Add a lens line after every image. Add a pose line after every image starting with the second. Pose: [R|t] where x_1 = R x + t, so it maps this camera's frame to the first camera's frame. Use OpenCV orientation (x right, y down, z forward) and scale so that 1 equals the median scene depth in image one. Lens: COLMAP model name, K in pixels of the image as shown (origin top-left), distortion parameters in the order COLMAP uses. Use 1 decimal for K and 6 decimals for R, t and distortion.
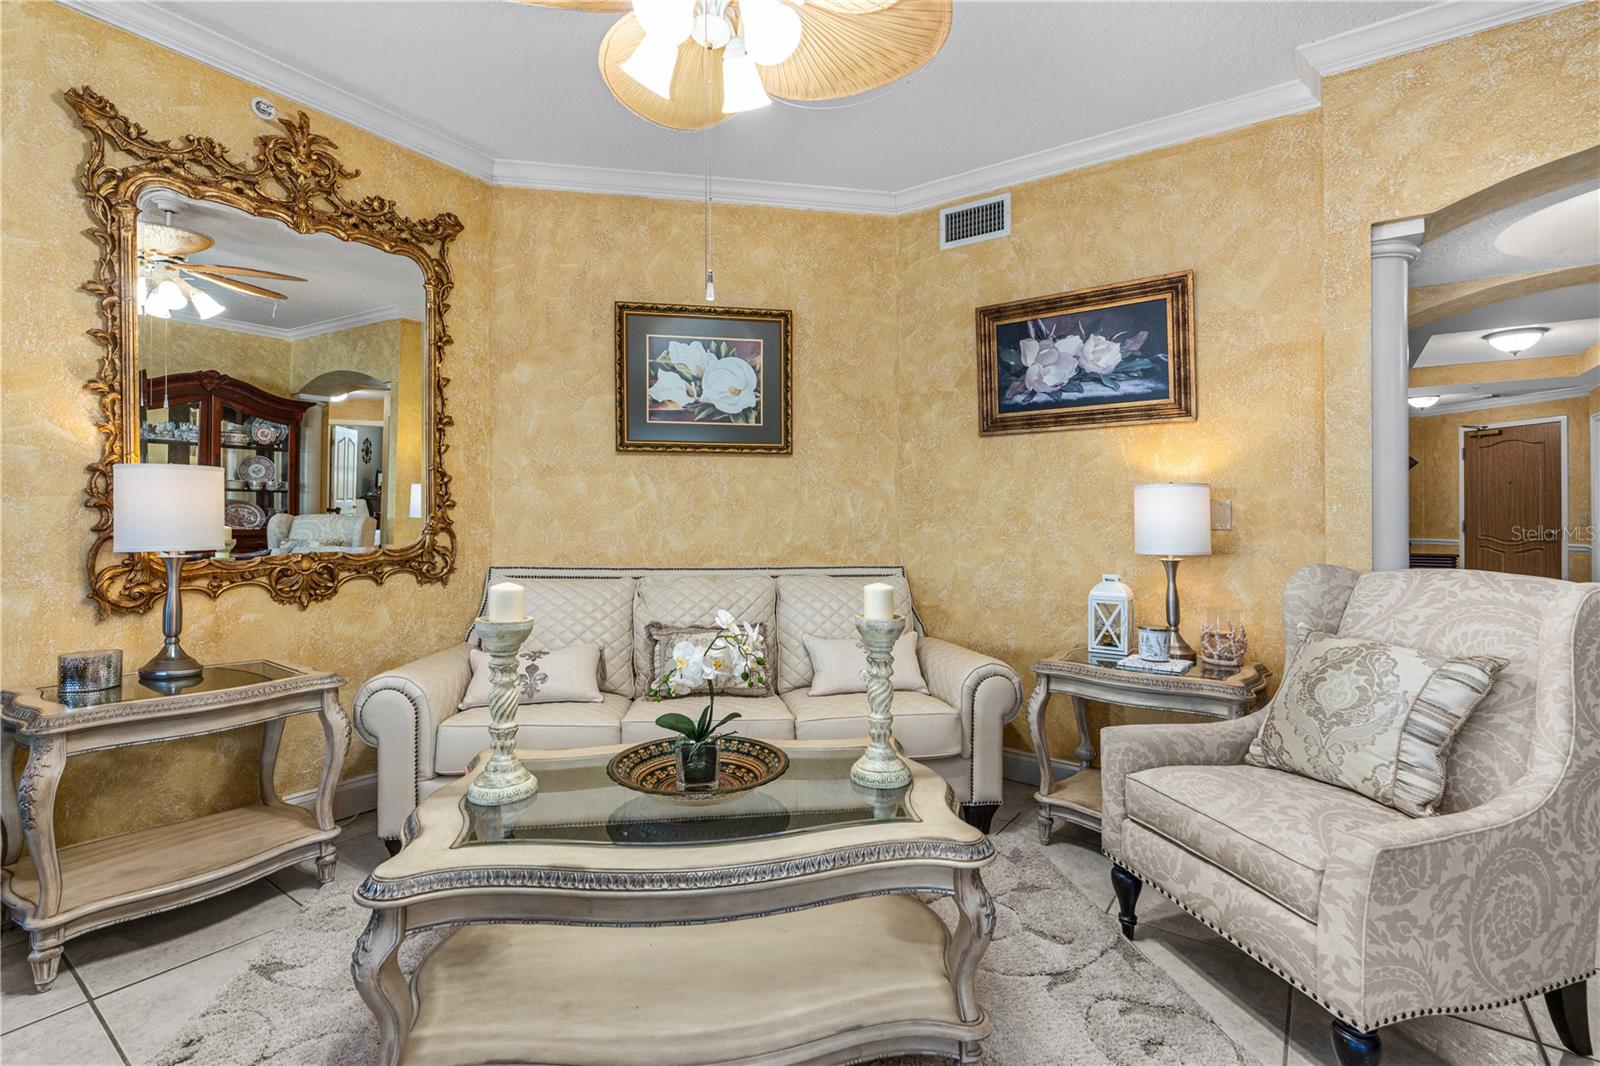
lens RADIAL K [[744.8, 0, 833.4], [0, 744.8, 493.3], [0, 0, 1]] dist [-0.014481, 0.005096]
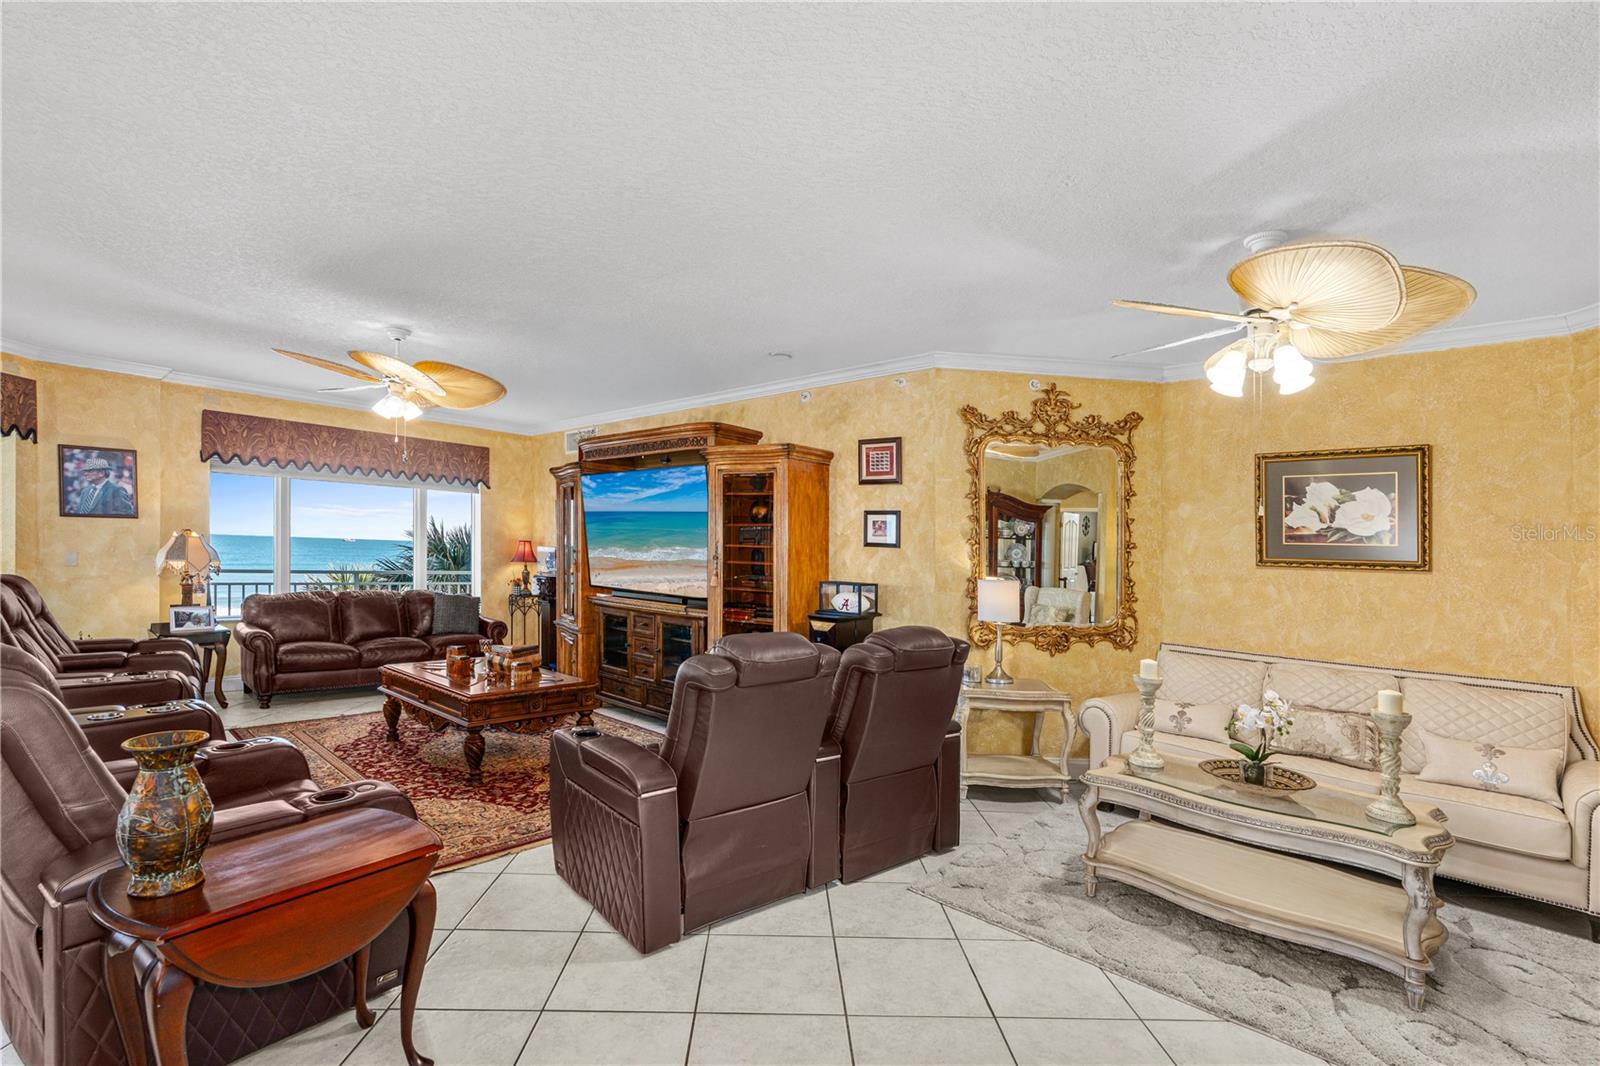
lens RADIAL K [[744.8, 0, 778.9], [0, 744.8, 527.3], [0, 0, 1]] dist [-0.014481, 0.005096]
pose [[0.577794, -0.012579, -0.816085, 0.380520], [-0.011704, 0.999651, -0.023695, -0.107195], [0.816098, 0.023242, 0.577445, -0.598206]]
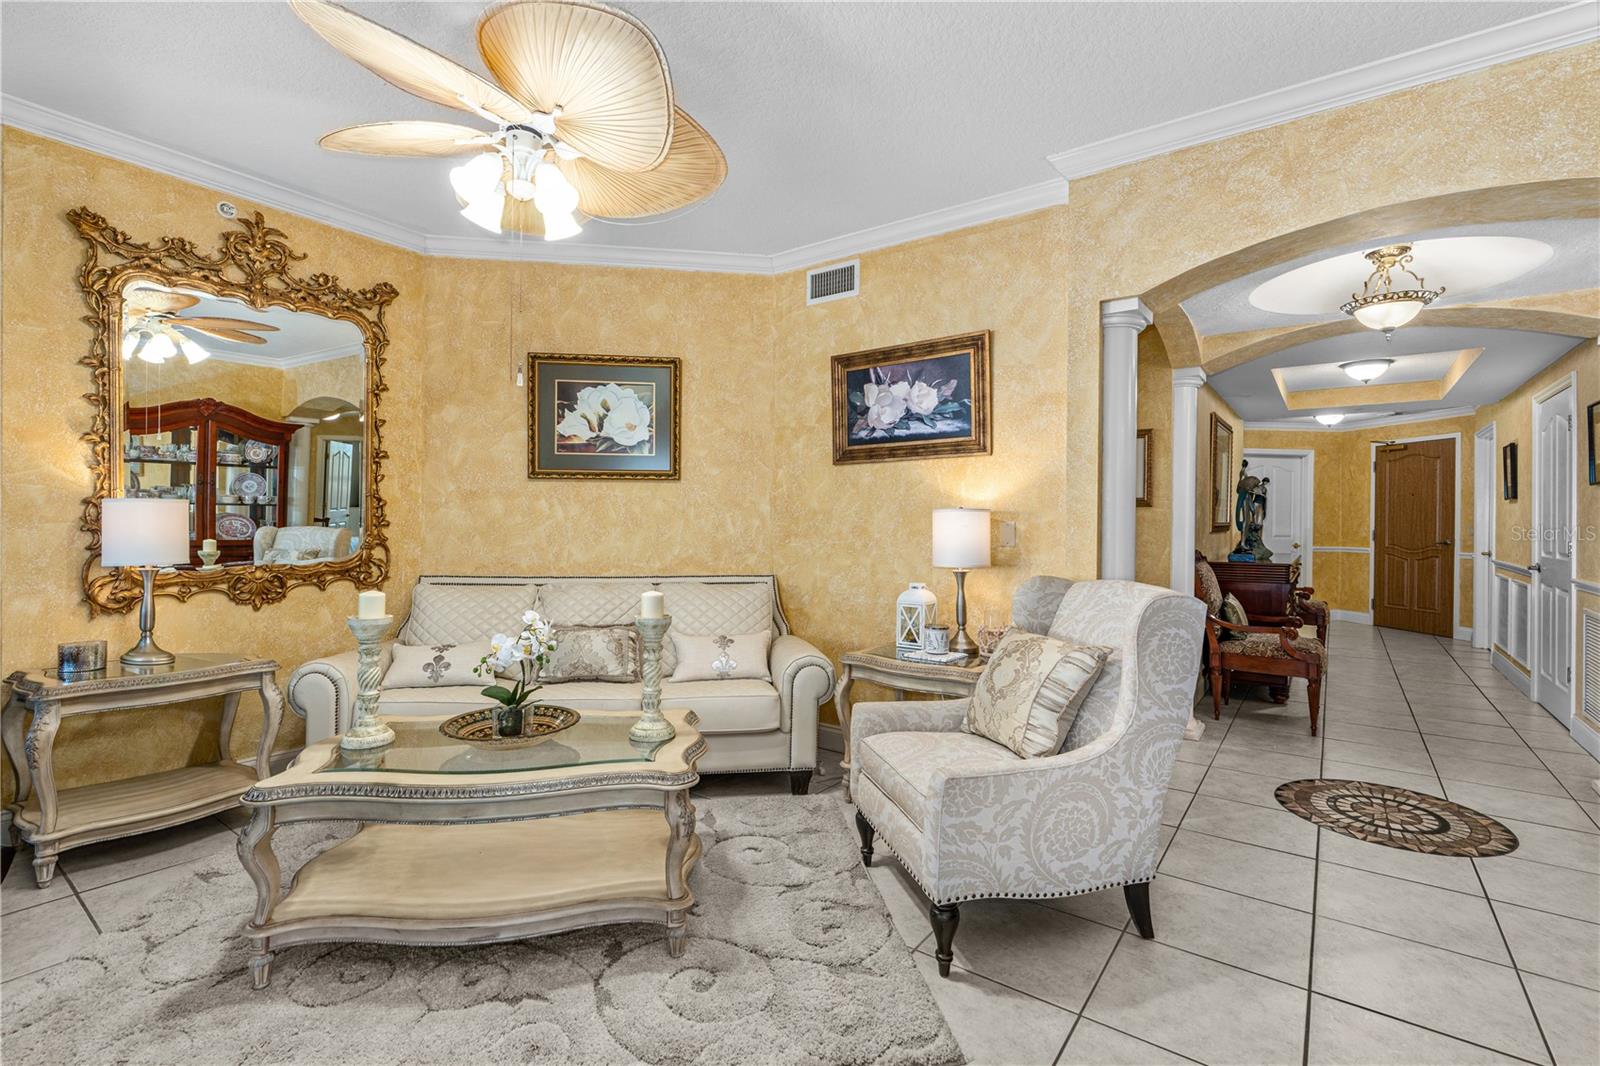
lens RADIAL K [[744.8, 0, 832.3], [0, 744.8, 492.2], [0, 0, 1]] dist [-0.014481, 0.005096]
pose [[0.999874, -0.001398, -0.015785, 0.269263], [0.001278, 0.999970, -0.007618, -0.031409], [0.015795, 0.007597, 0.999846, -0.227288]]
